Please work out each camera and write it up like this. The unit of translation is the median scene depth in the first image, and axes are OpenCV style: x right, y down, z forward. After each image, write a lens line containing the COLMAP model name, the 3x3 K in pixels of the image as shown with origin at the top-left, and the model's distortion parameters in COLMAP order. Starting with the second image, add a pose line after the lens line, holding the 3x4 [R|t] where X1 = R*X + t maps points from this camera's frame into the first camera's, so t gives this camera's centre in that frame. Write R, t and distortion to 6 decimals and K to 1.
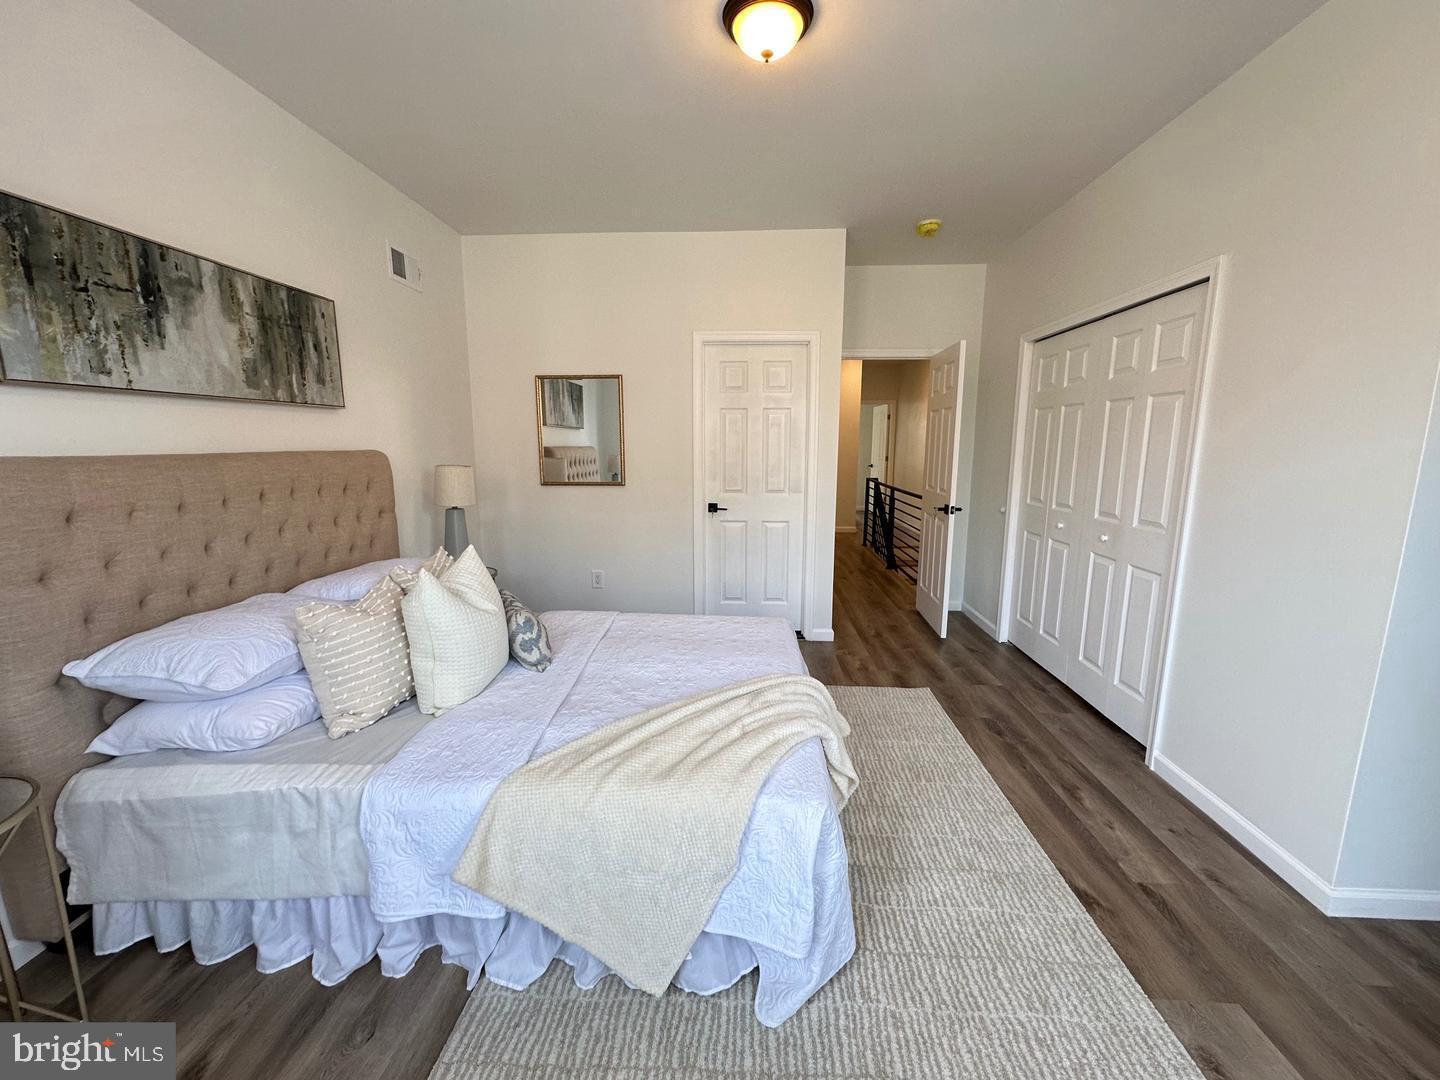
lens RADIAL K [[576.0, 0, 721.0], [0, 576.0, 540.8], [0, 0, 1]] dist [-0.001295, -0.000099]
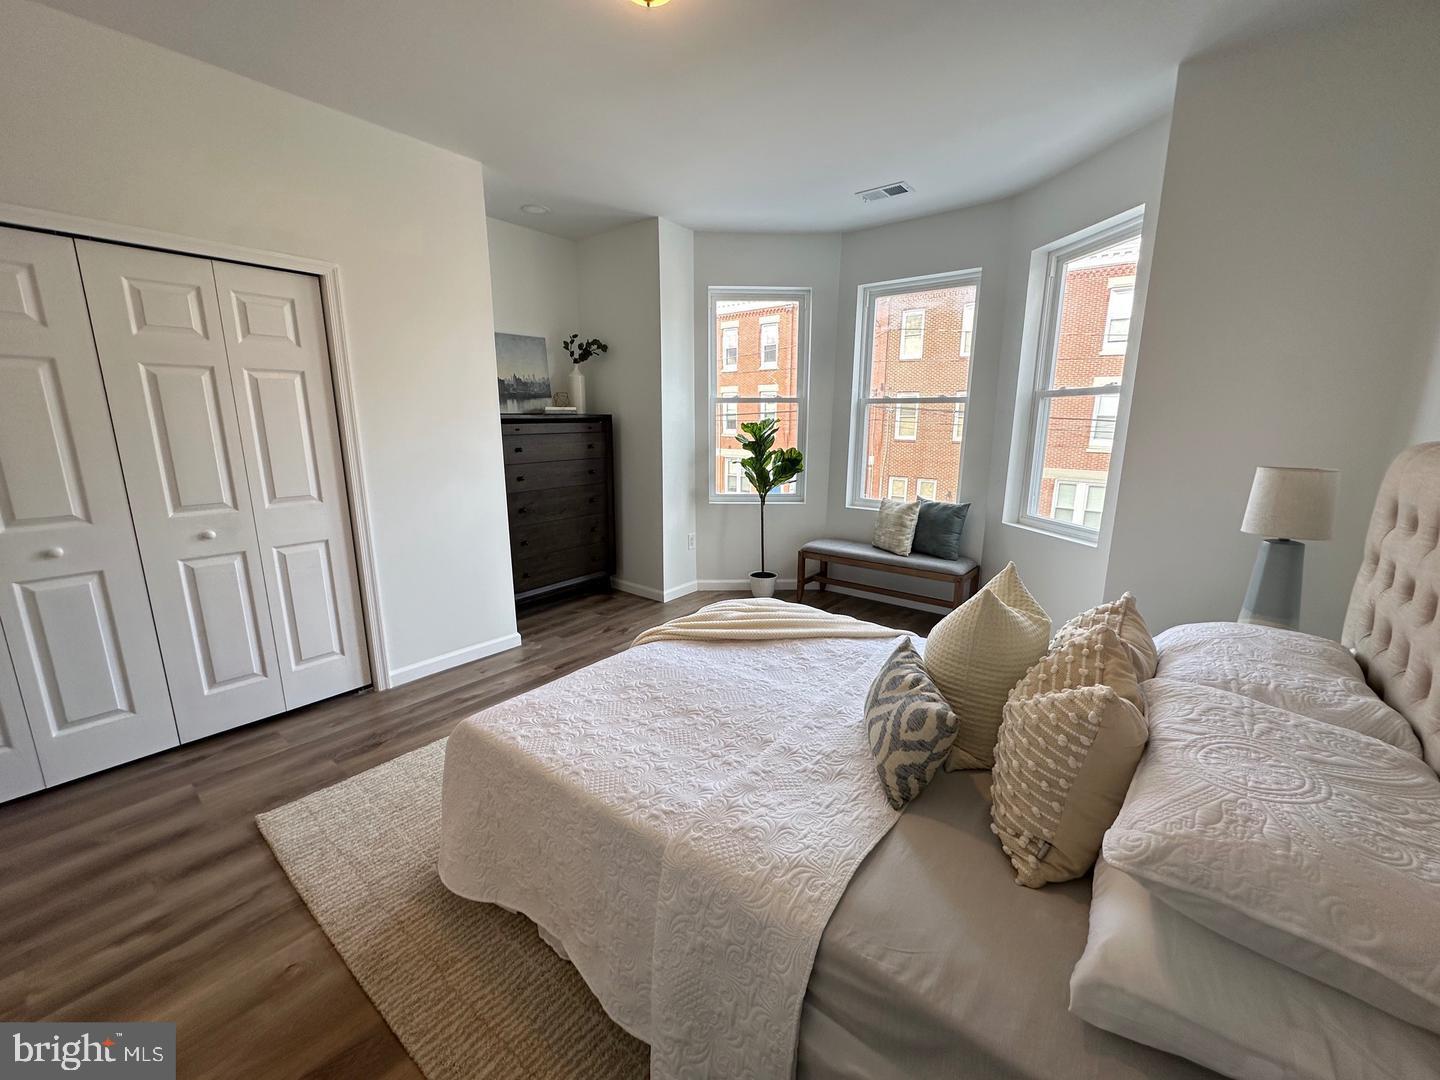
lens RADIAL K [[576.0, 0, 717.5], [0, 576.0, 539.1], [0, 0, 1]] dist [-0.001295, -0.000099]
pose [[-0.811989, -0.128700, 0.569307, -0.560526], [0.092237, 0.934837, 0.342889, -0.300415], [-0.576339, 0.330933, -0.747206, 1.685114]]
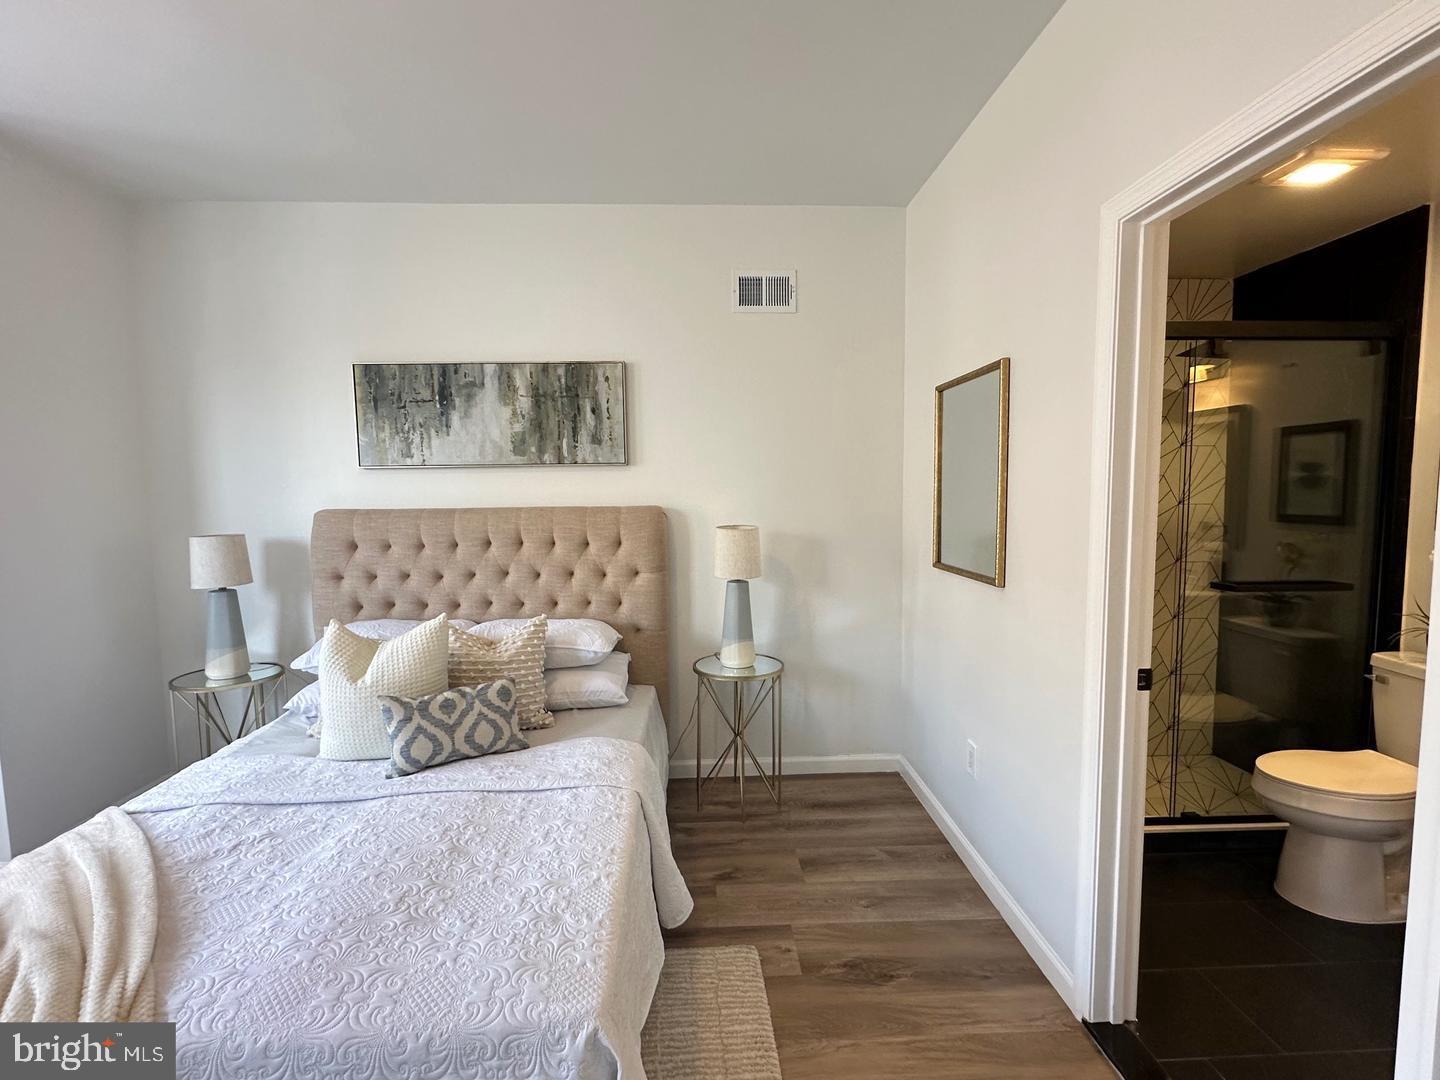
lens RADIAL K [[668.5, 0, 714.7], [0, 668.5, 537.3], [0, 0, 1]] dist [-0.003424, -0.000040]
pose [[0.083483, 0.074475, -0.993722, 0.672029], [-0.159506, 0.985345, 0.060447, -0.256211], [0.983661, 0.153459, 0.094139, 1.357124]]
